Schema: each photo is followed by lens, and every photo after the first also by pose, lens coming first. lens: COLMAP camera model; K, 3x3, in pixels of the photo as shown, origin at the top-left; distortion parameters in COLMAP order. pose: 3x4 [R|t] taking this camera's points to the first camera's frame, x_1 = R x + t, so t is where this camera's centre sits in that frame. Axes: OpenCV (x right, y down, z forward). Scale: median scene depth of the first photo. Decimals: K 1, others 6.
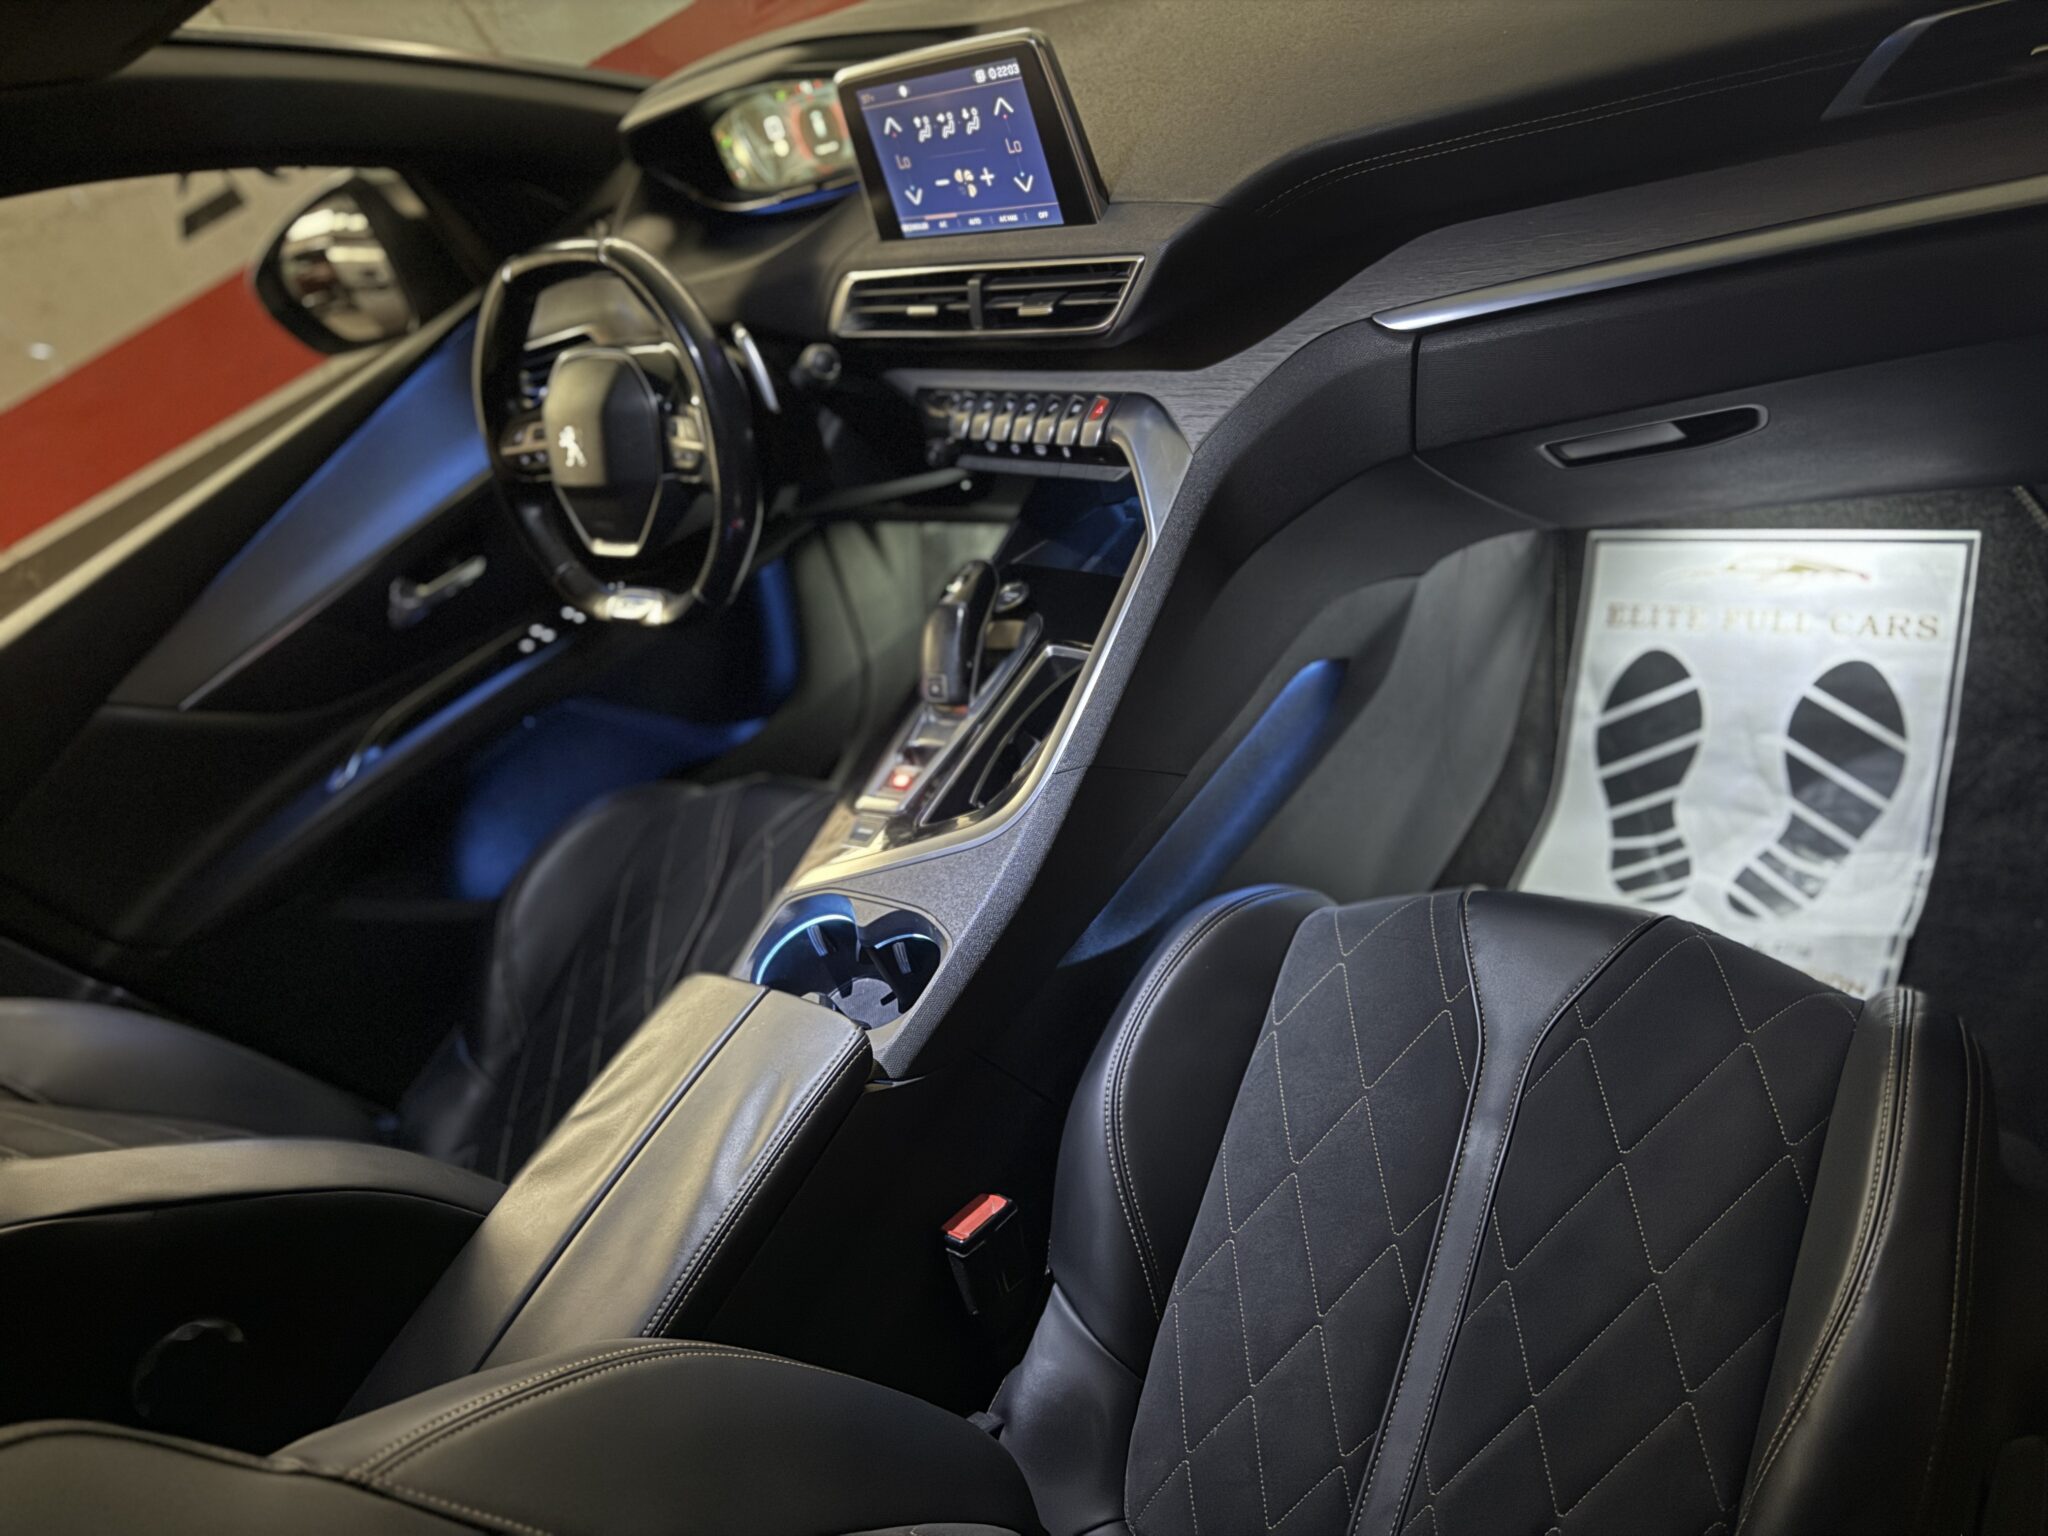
lens RADIAL K [[1451.3, 0, 1024.0], [0, 1451.3, 768.0], [0, 0, 1]] dist [0.139921, -0.308276]
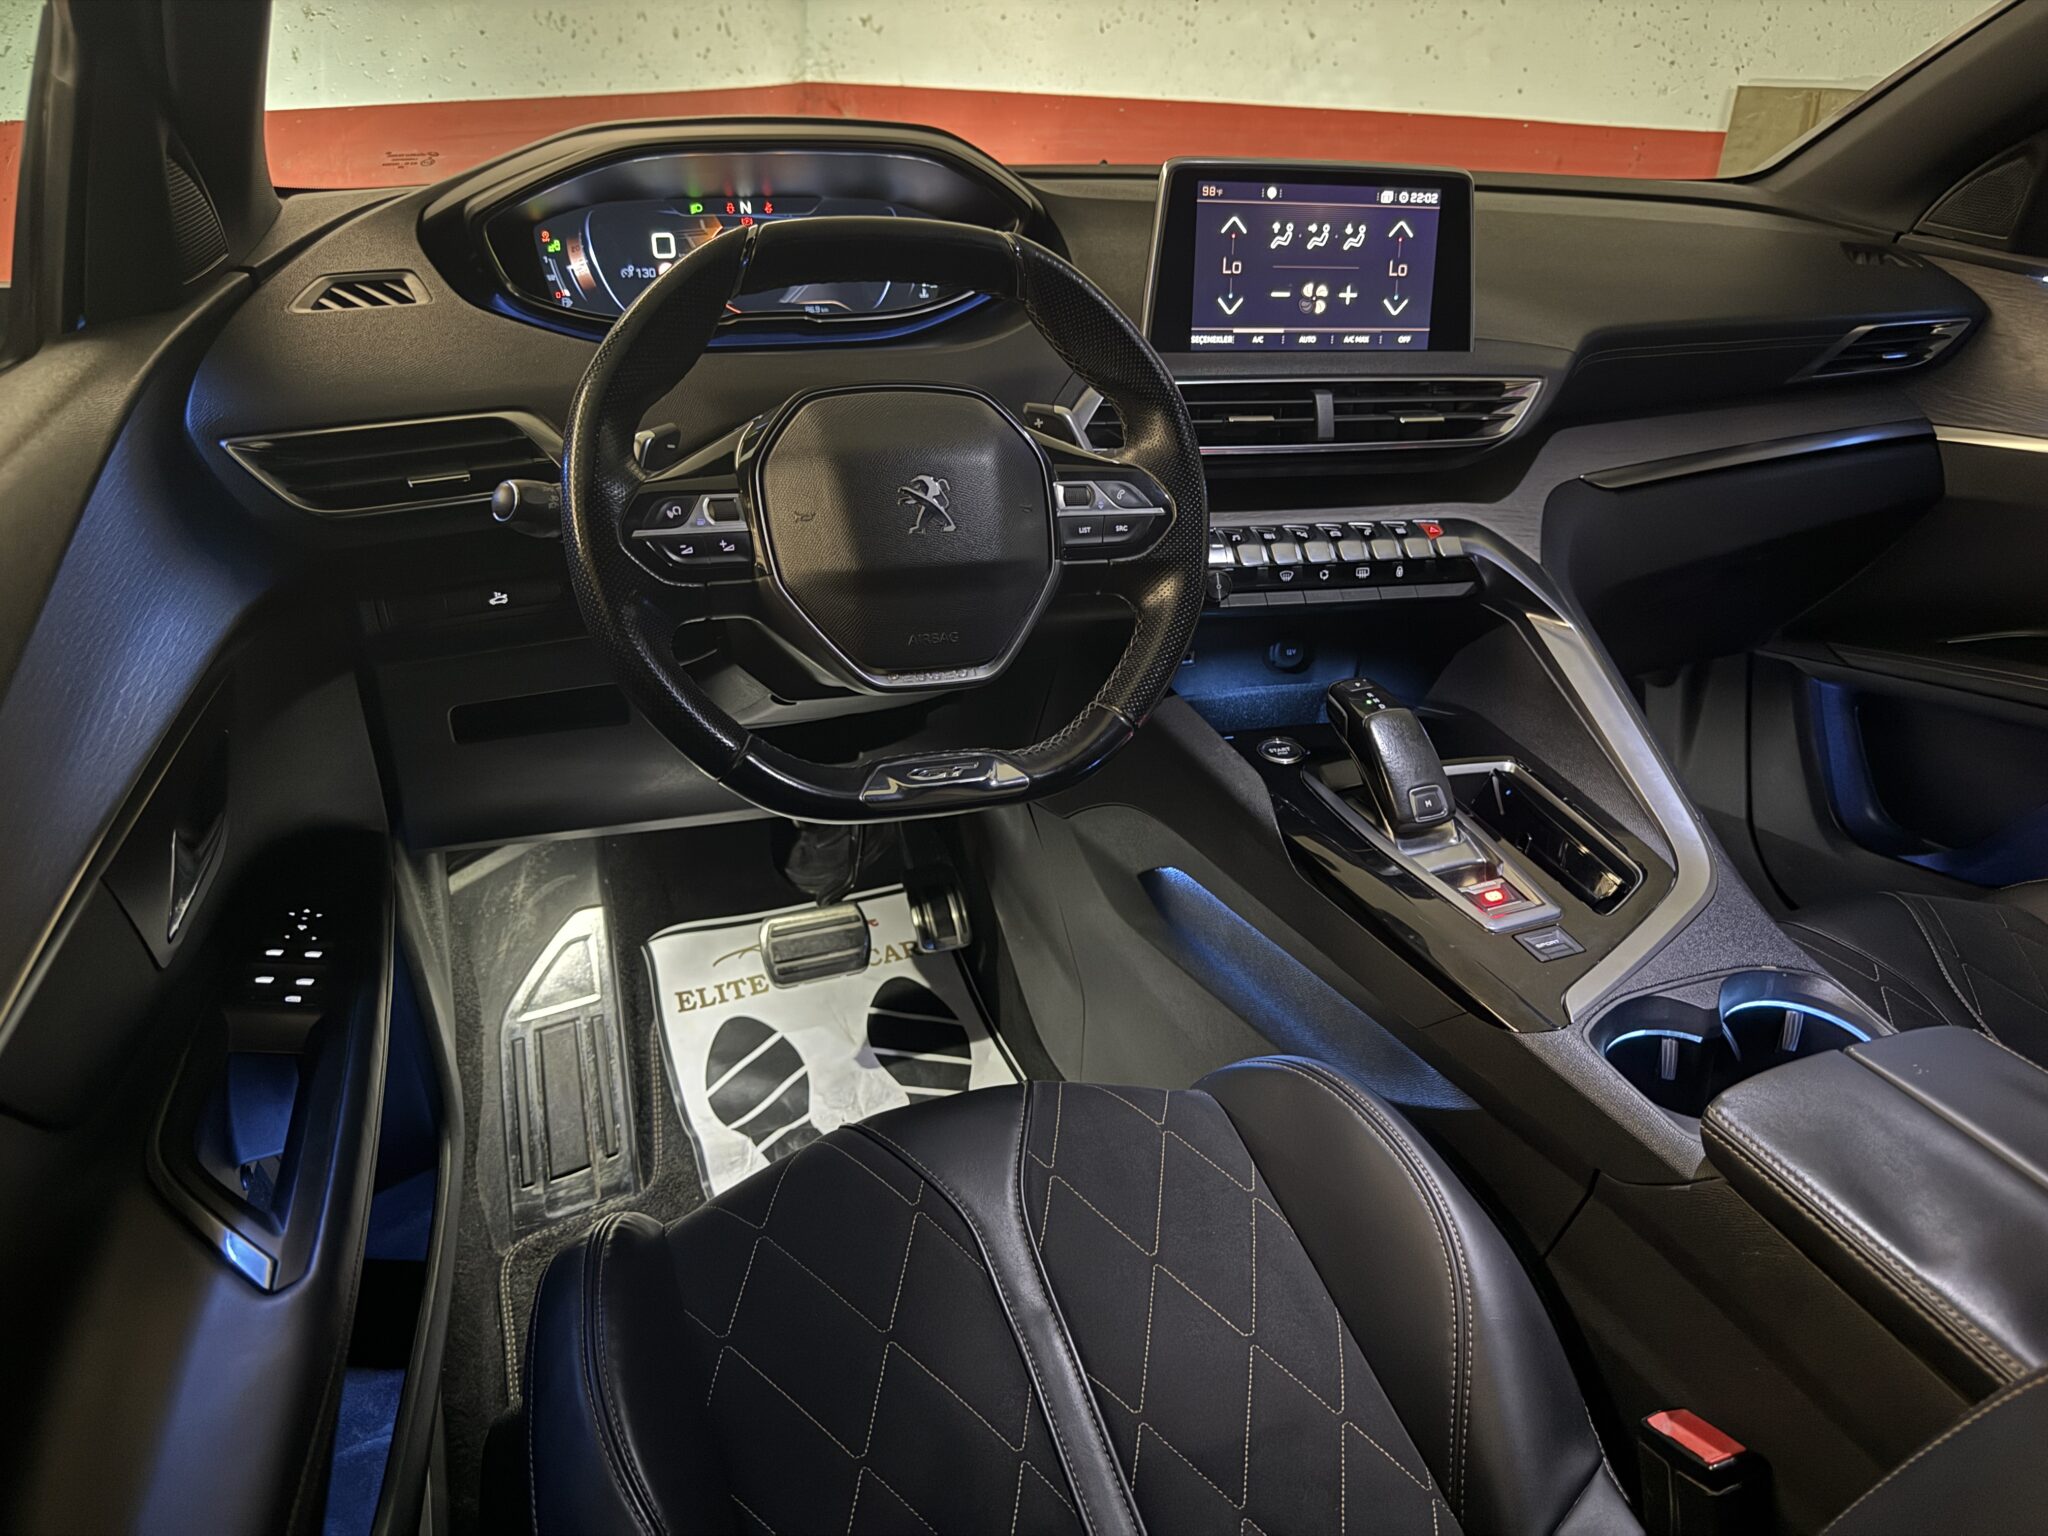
lens RADIAL K [[1451.3, 0, 1024.0], [0, 1451.3, 768.0], [0, 0, 1]] dist [0.139921, -0.308276]
pose [[0.491022, 0.055413, 0.869383, -0.923126], [0.321463, 0.916017, -0.239946, 0.055173], [-0.809666, 0.397293, 0.431971, 0.826938]]
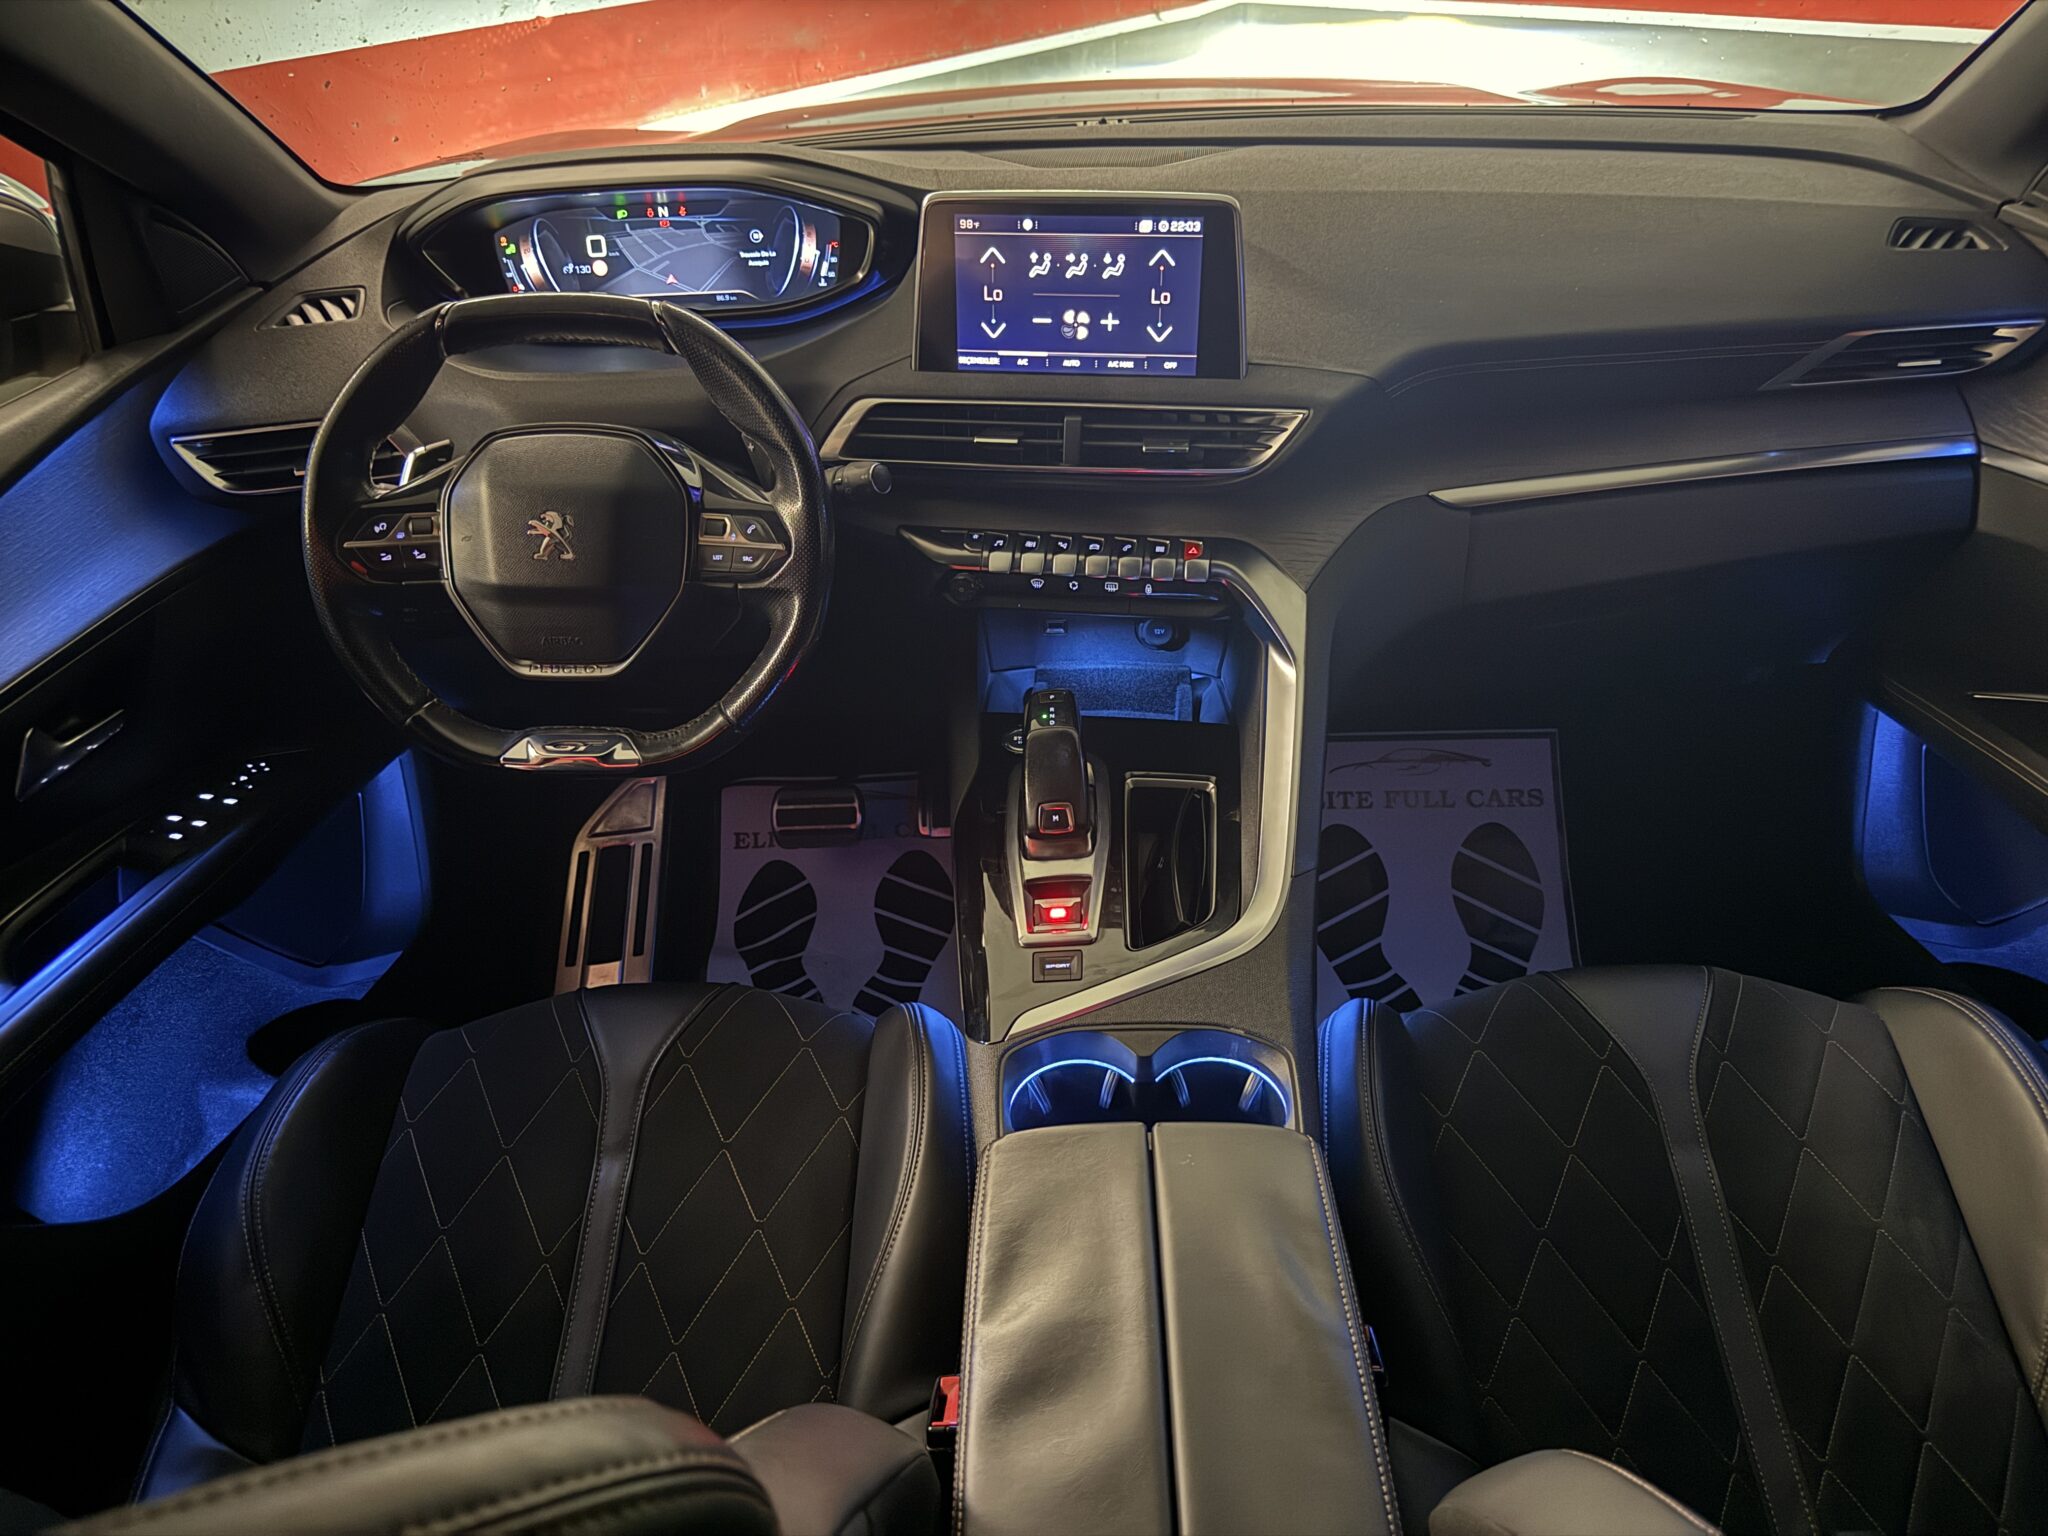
lens RADIAL K [[1432.8, 0, 1016.2], [0, 1432.8, 777.2], [0, 0, 1]] dist [0.125074, -0.208342]
pose [[0.779560, 0.029632, 0.625626, -0.666738], [0.108590, 0.977358, -0.181600, 0.085525], [-0.616842, 0.209505, 0.758692, 0.315292]]
